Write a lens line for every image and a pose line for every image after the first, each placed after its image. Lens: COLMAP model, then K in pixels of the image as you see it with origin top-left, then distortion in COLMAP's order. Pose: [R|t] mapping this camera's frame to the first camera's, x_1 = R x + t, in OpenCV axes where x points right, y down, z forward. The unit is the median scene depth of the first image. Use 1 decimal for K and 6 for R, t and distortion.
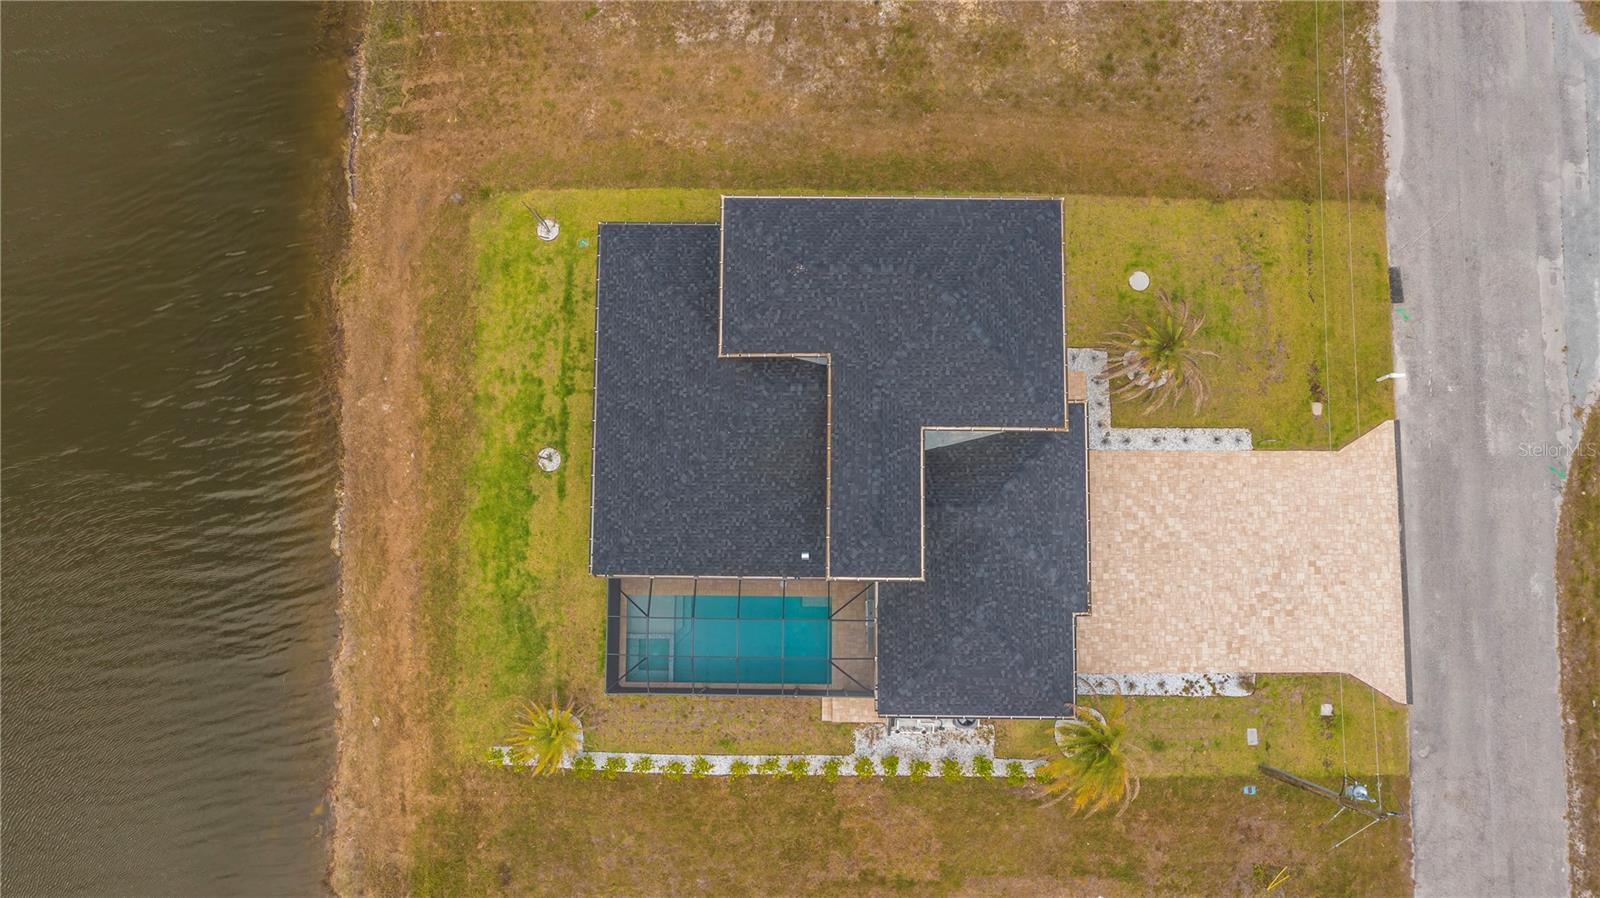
lens RADIAL K [[1259.8, 0, 793.7], [0, 1259.8, 456.1], [0, 0, 1]] dist [-0.018249, 0.011069]
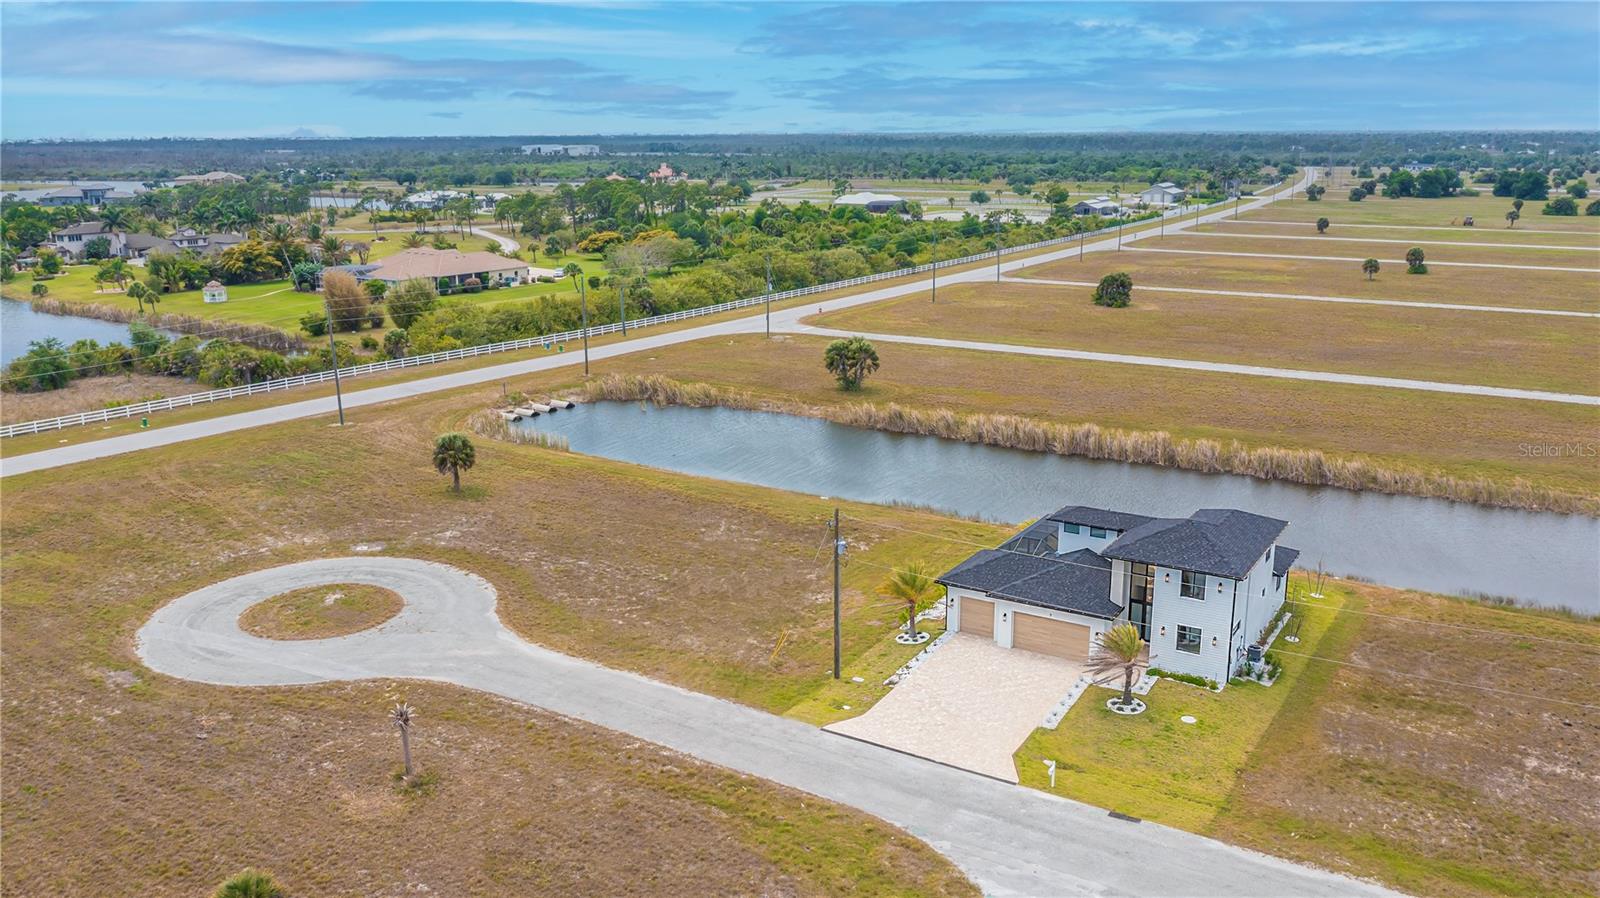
lens RADIAL K [[1259.8, 0, 794.9], [0, 1259.8, 479.6], [0, 0, 1]] dist [-0.018249, 0.011069]
pose [[-0.531263, 0.237080, -0.813359, 1.529790], [-0.841131, -0.032829, 0.539834, -0.502194], [0.101282, 0.970935, 0.216856, 0.426261]]
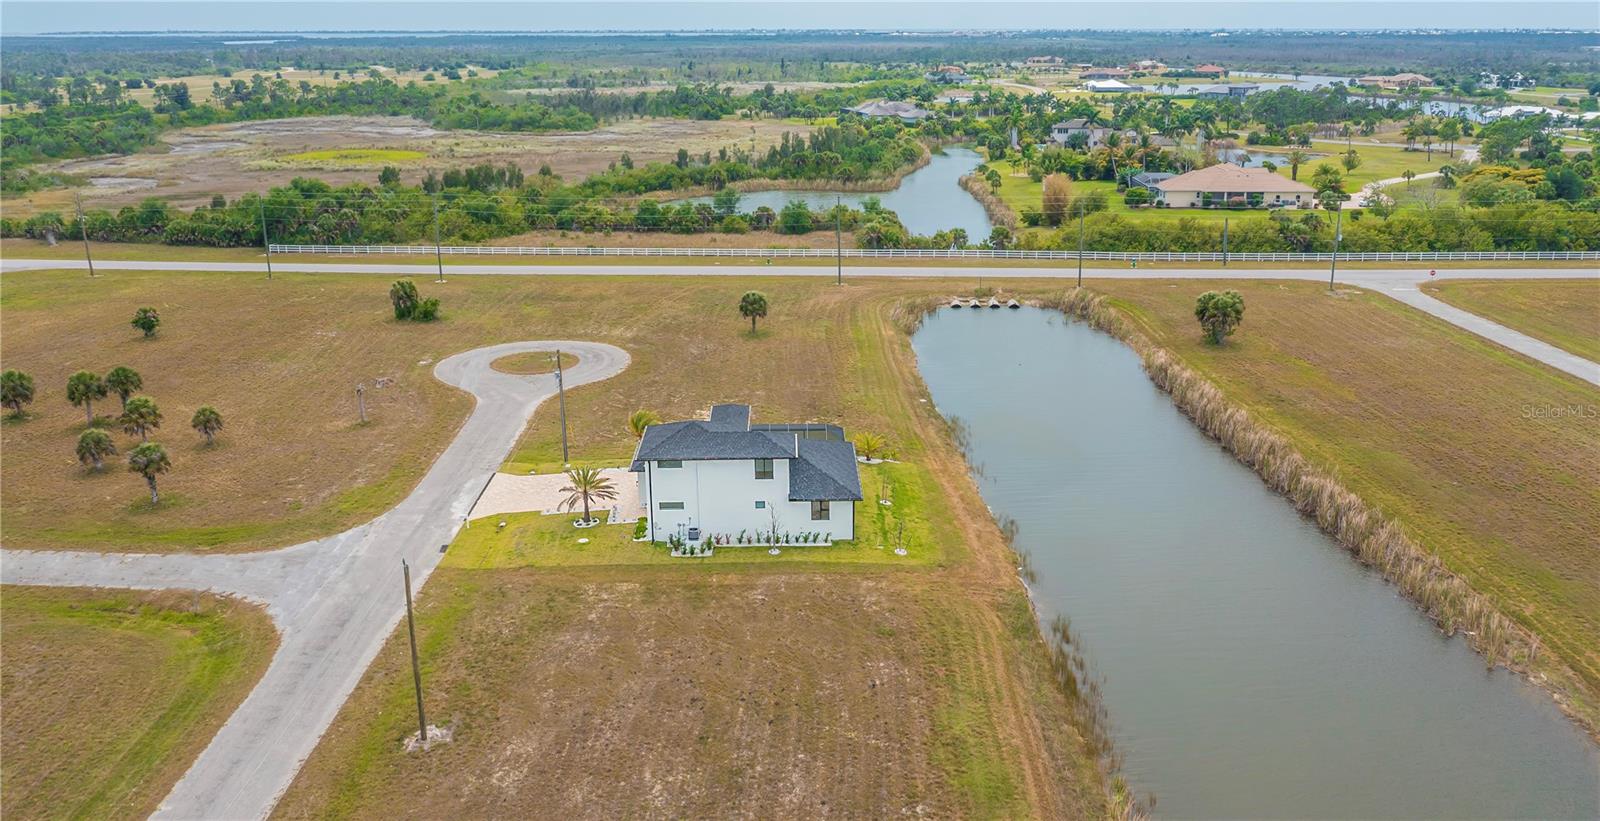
lens RADIAL K [[1238.2, 0, 796.8], [0, 1238.2, 412.5], [0, 0, 1]] dist [-0.014250, 0.007712]
pose [[-0.999707, 0.018338, -0.015788, -0.020148], [-0.019017, -0.191977, 0.981215, -1.943562], [0.014963, 0.981228, 0.192270, 0.463751]]
